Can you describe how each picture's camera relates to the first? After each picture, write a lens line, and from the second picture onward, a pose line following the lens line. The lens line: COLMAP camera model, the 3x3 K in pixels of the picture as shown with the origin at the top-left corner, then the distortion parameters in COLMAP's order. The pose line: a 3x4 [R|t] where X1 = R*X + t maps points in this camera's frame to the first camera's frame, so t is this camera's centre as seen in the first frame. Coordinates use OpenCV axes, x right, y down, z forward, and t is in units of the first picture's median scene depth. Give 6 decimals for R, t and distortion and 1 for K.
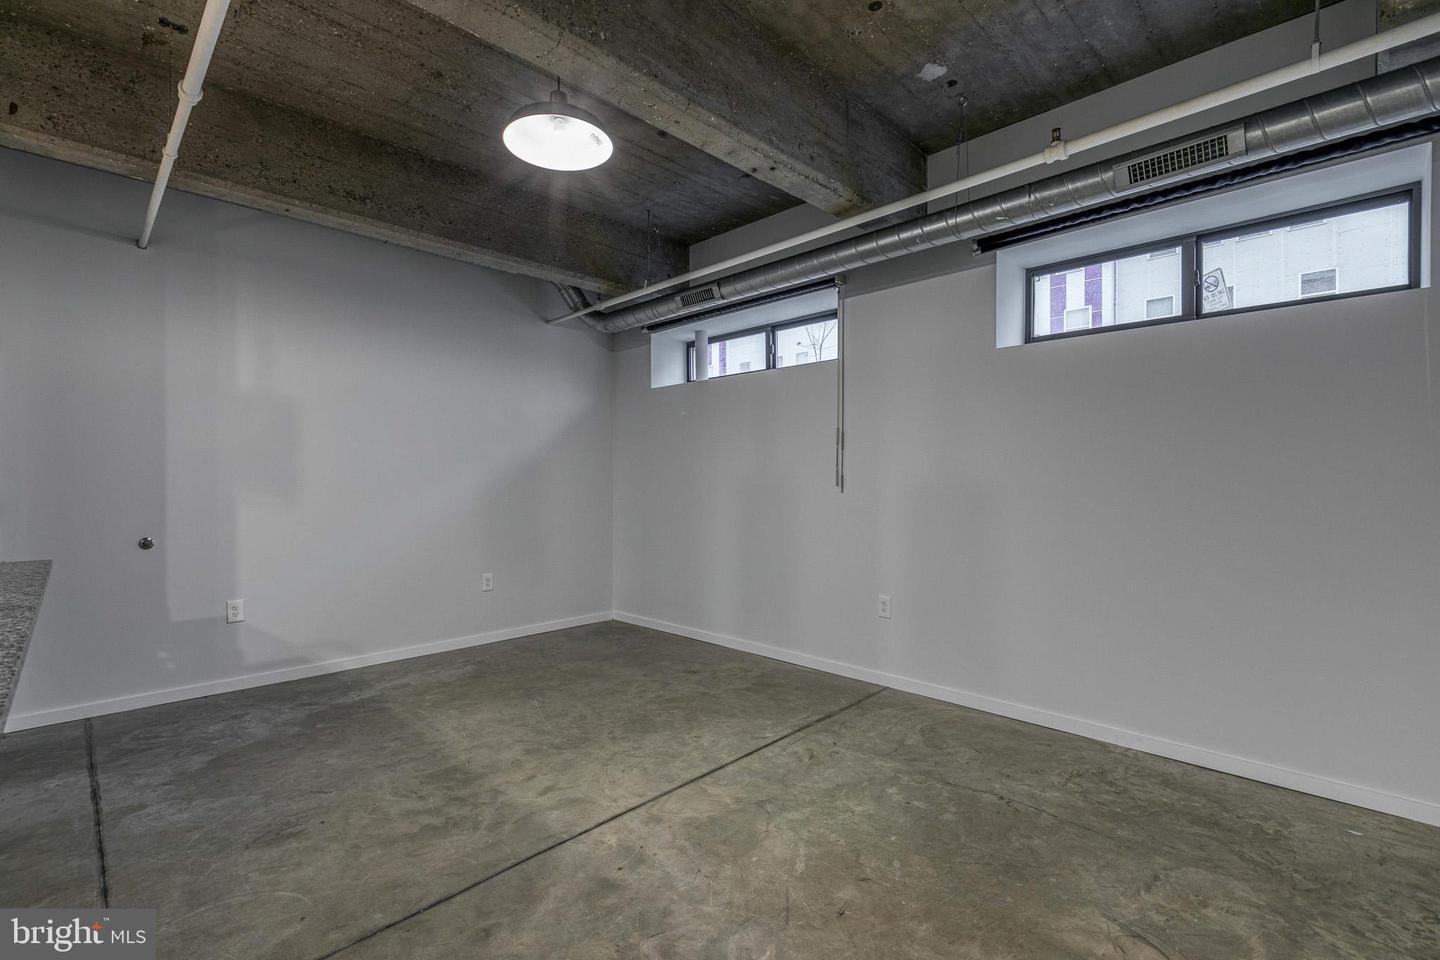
lens RADIAL K [[657.1, 0, 720.0], [0, 657.1, 480.0], [0, 0, 1]] dist [0.001062, 0.000452]
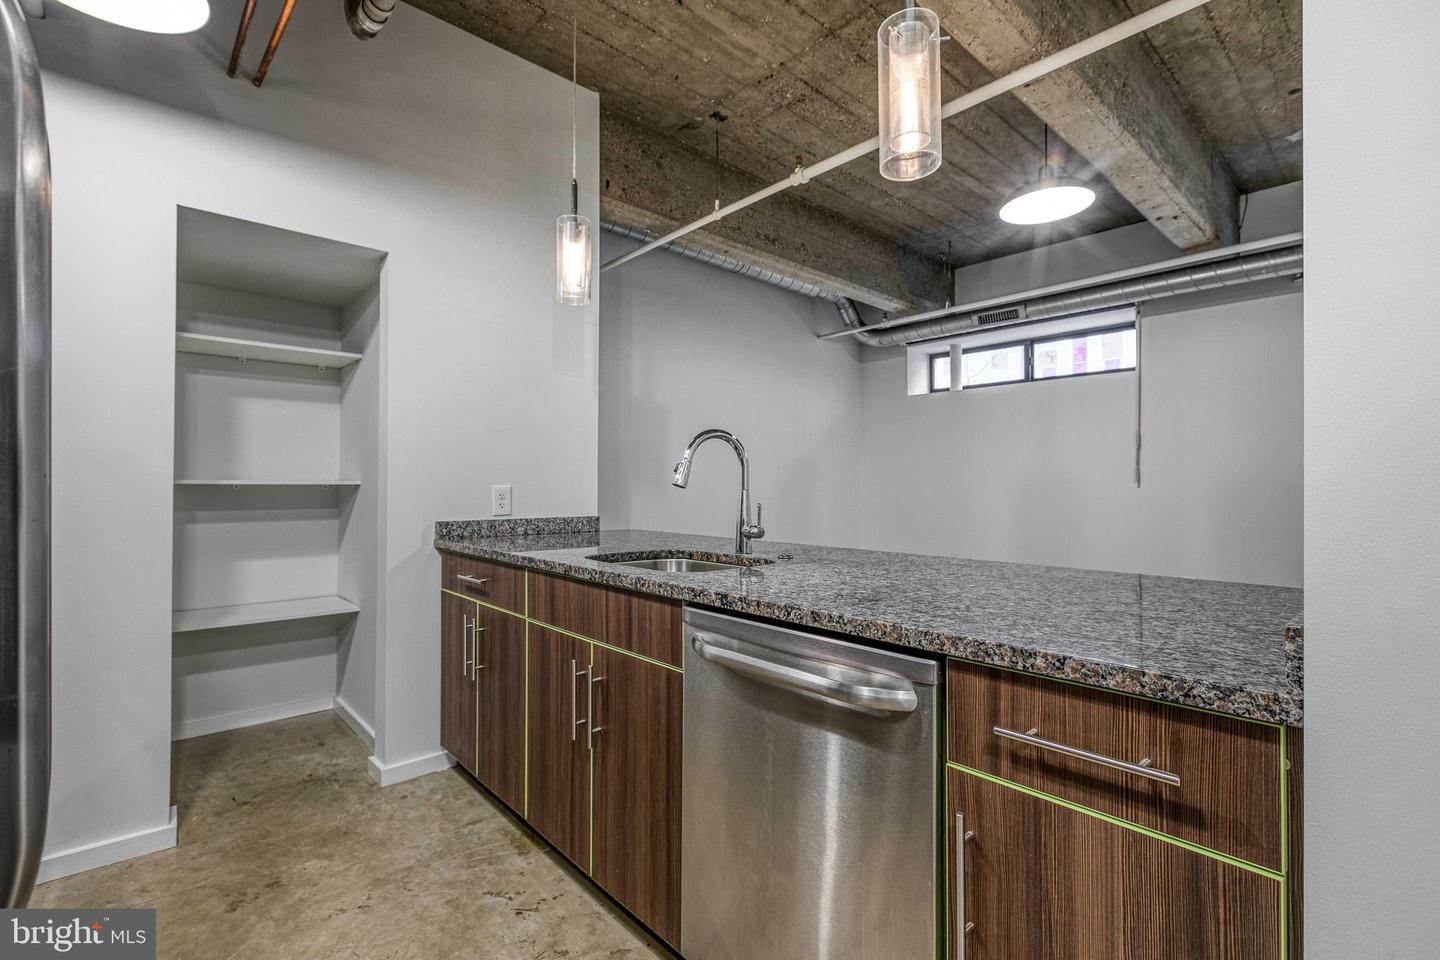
lens RADIAL K [[658.9, 0, 710.2], [0, 658.9, 475.2], [0, 0, 1]] dist [-0.000866, -0.000794]
pose [[0.998344, 0.007862, -0.056986, -0.707702], [-0.008696, 0.999858, -0.014416, 0.030157], [0.056864, 0.014887, 0.998271, -0.260853]]
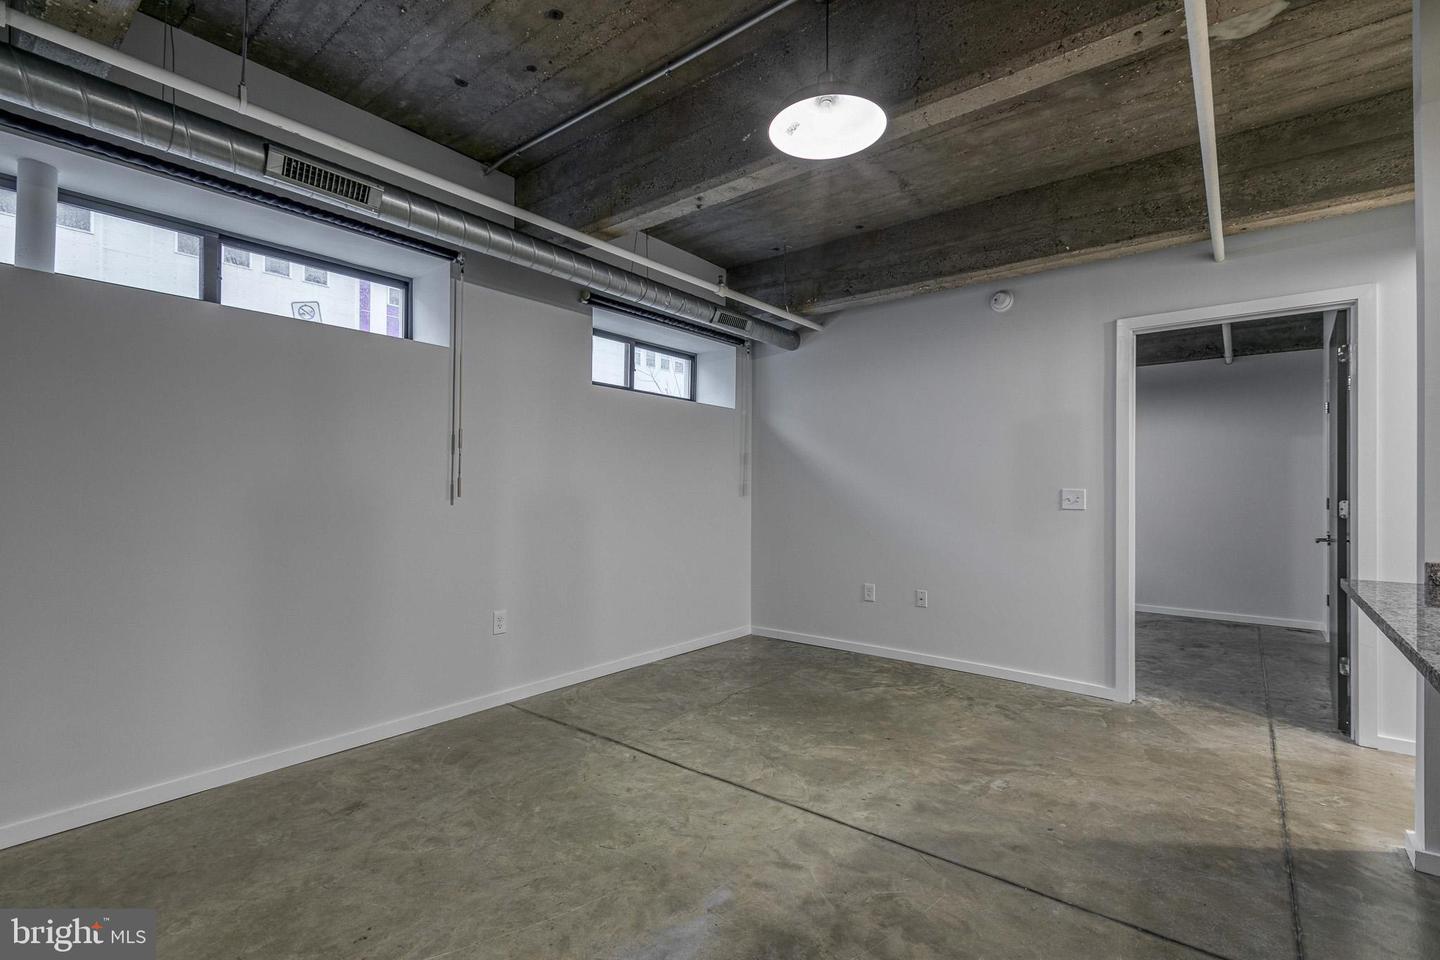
lens RADIAL K [[649.7, 0, 702.6], [0, 649.7, 487.1], [0, 0, 1]] dist [0.001537, -0.000003]
pose [[-0.094275, 0.006280, 0.995526, -0.981826], [-0.004197, 0.999969, -0.006706, 0.002029], [-0.995537, -0.004810, -0.094245, 1.089168]]
